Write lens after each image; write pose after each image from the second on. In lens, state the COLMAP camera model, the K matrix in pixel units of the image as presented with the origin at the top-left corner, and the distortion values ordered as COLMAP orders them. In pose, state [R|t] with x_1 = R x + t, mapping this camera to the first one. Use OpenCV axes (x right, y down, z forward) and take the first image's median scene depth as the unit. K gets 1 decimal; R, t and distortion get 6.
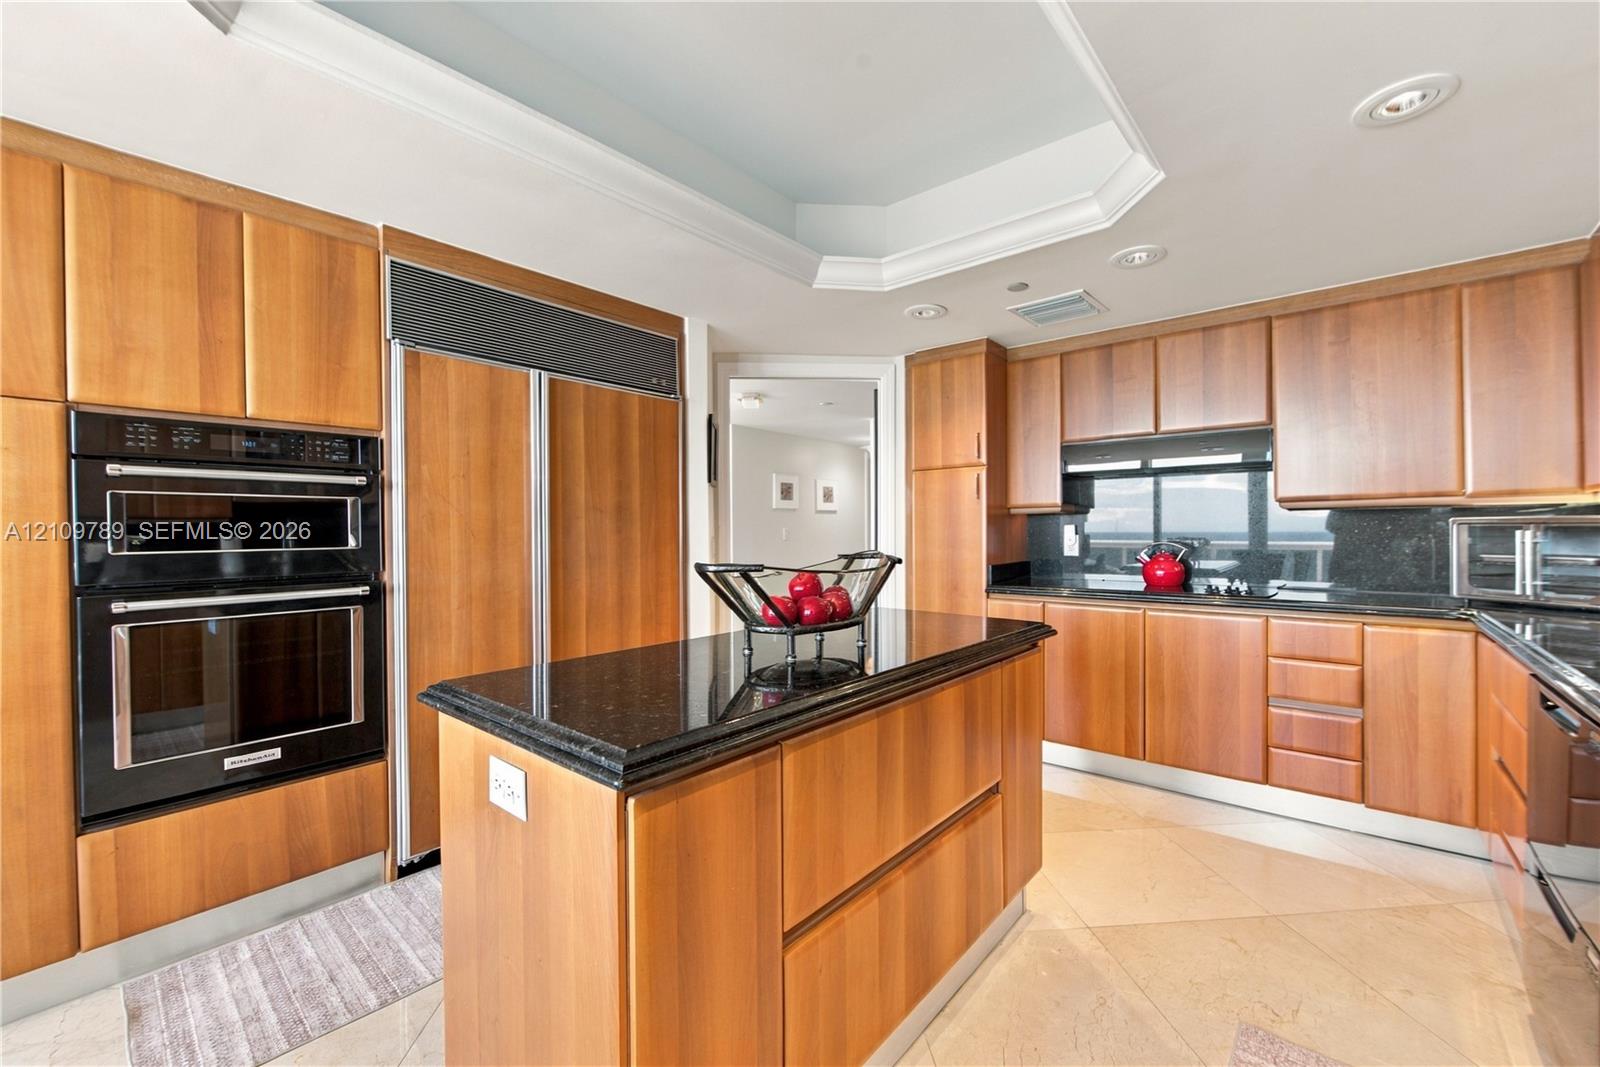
lens RADIAL K [[646.4, 0, 800.0], [0, 646.4, 533.5], [0, 0, 1]] dist [-0.021037, 0.000010]
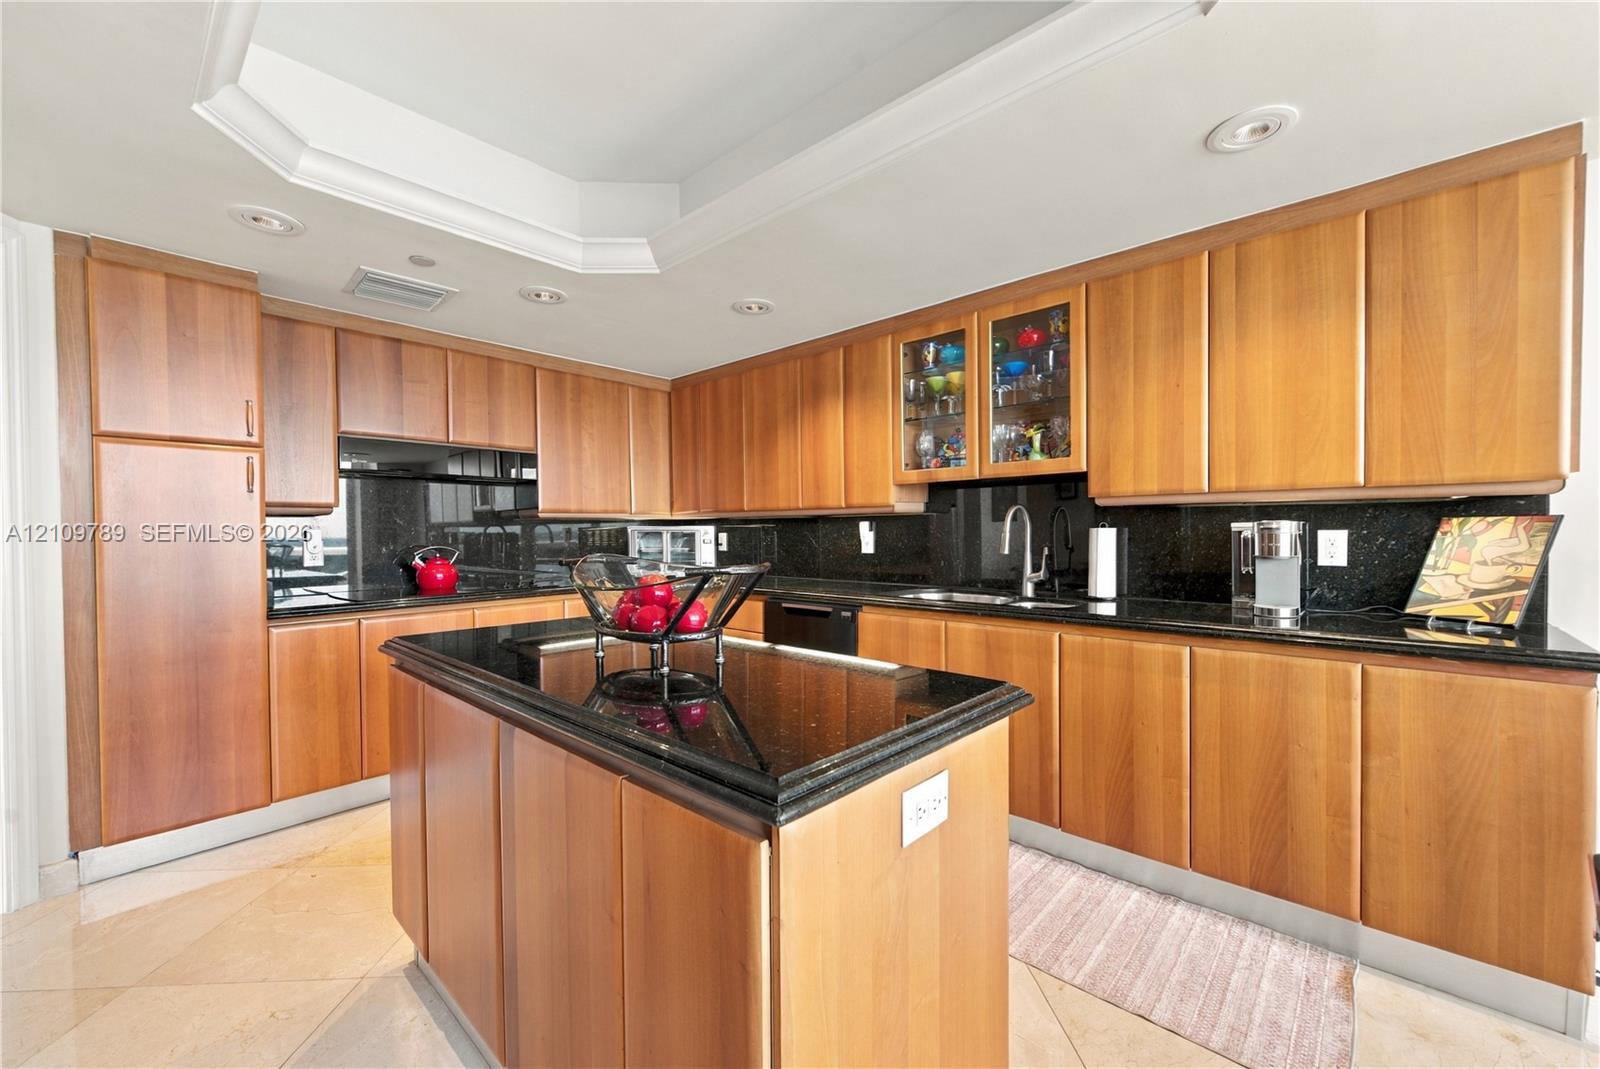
lens RADIAL K [[628.2, 0, 812.8], [0, 628.2, 540.3], [0, 0, 1]] dist [-0.001262, -0.000188]
pose [[0.023231, -0.006629, 0.999708, -0.468615], [0.008067, 0.999947, 0.006443, 0.001989], [-0.999698, 0.007915, 0.023283, 0.395795]]
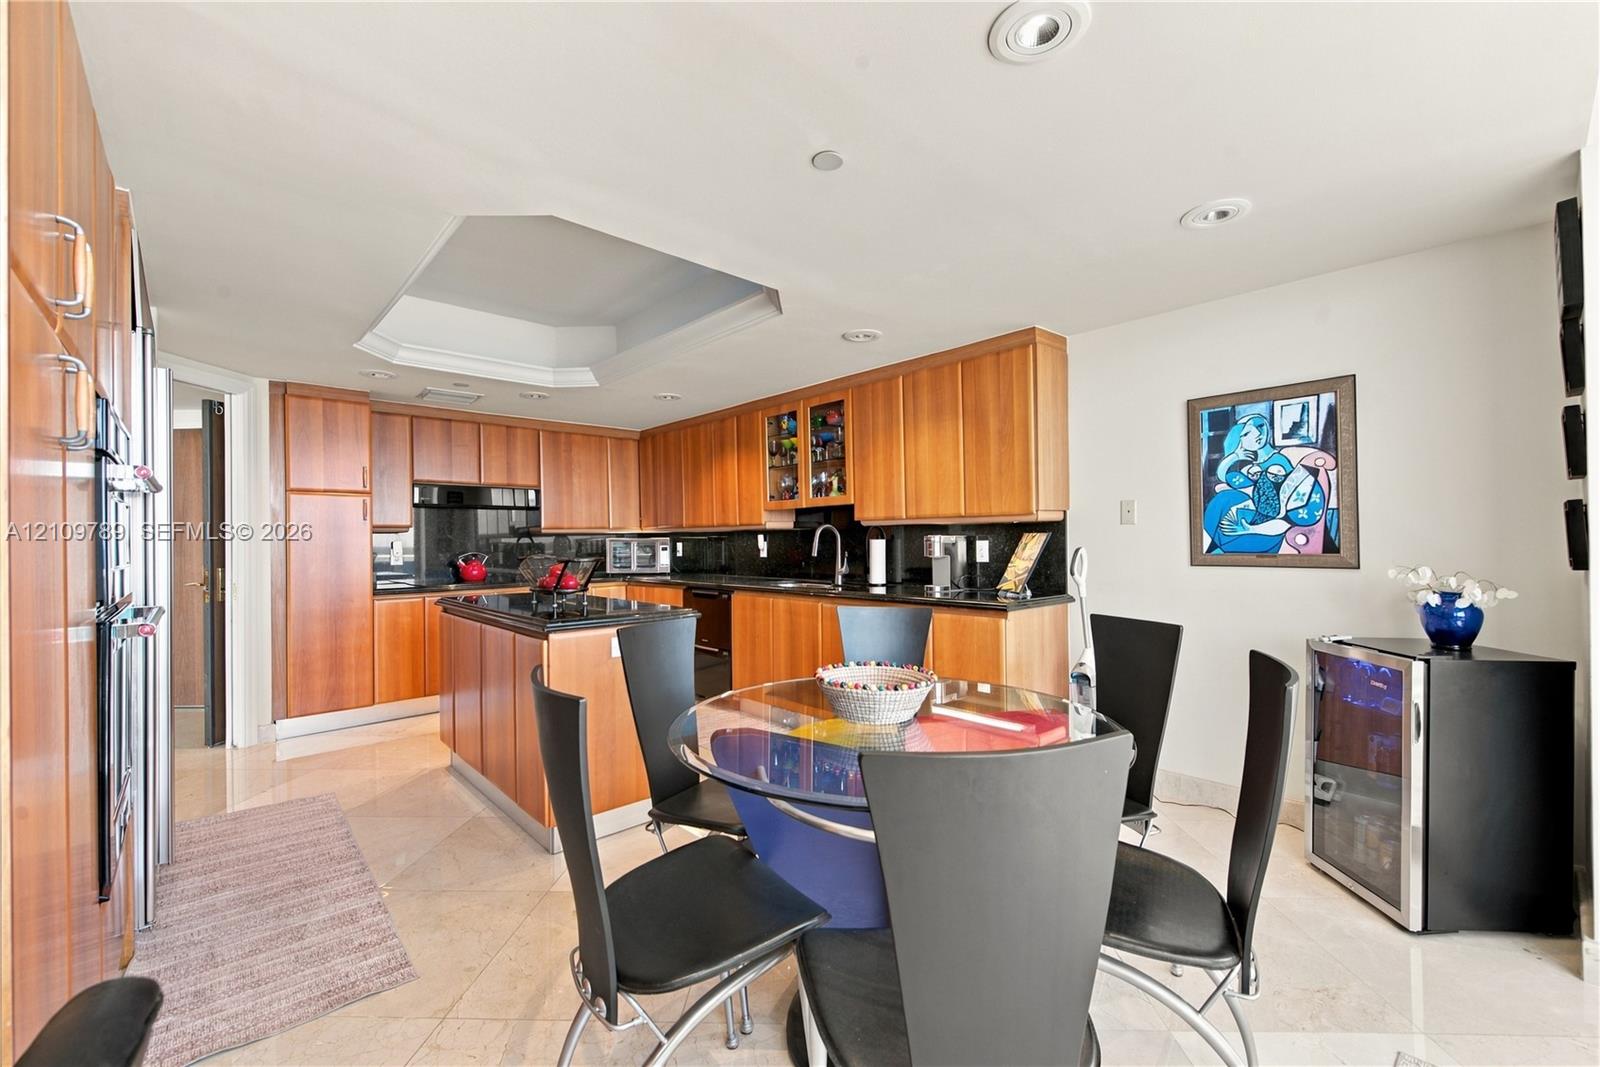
lens RADIAL K [[644.2, 0, 808.6], [0, 644.2, 537.2], [0, 0, 1]] dist [0.000428, 0.000036]
pose [[0.108535, 0.011617, 0.994025, -0.975506], [0.010720, 0.999860, -0.012856, 0.005445], [-0.994035, 0.012052, 0.108395, 0.017325]]
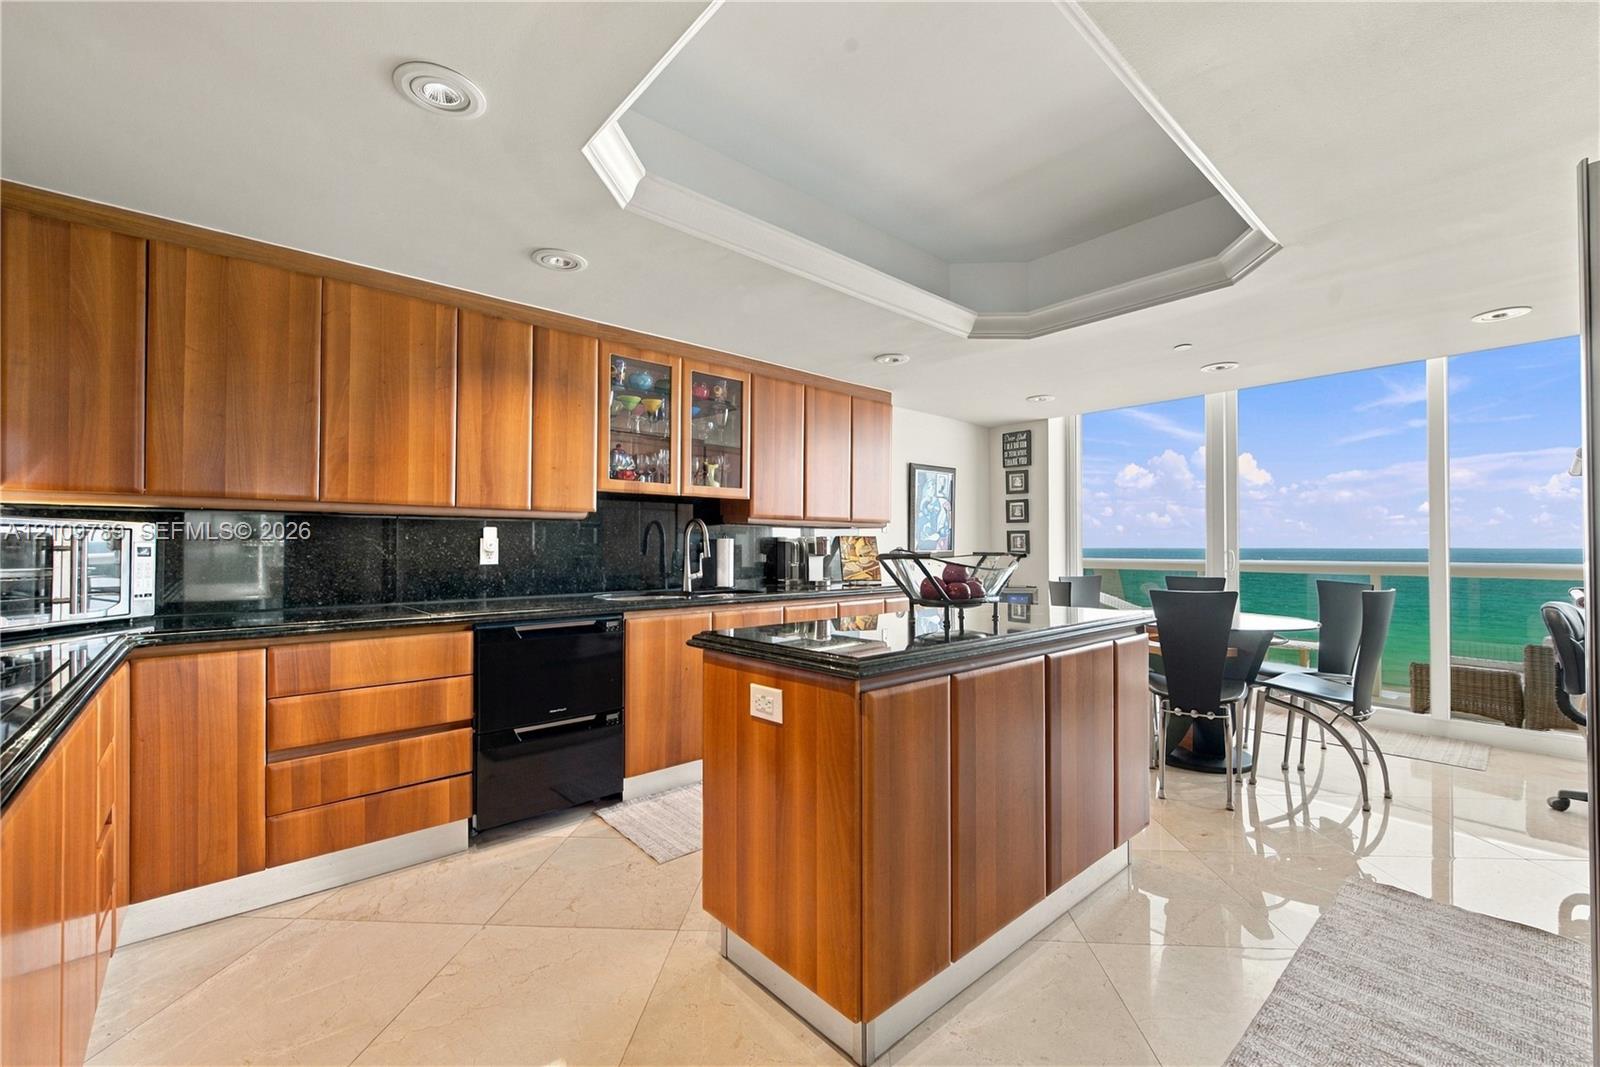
lens RADIAL K [[646.4, 0, 800.0], [0, 646.4, 533.5], [0, 0, 1]] dist [-0.021037, 0.000010]
pose [[-0.990470, 0.007544, 0.137520, 0.083418], [0.005203, 0.999835, -0.017376, 0.006492], [-0.137628, -0.016495, -0.990347, 1.249400]]
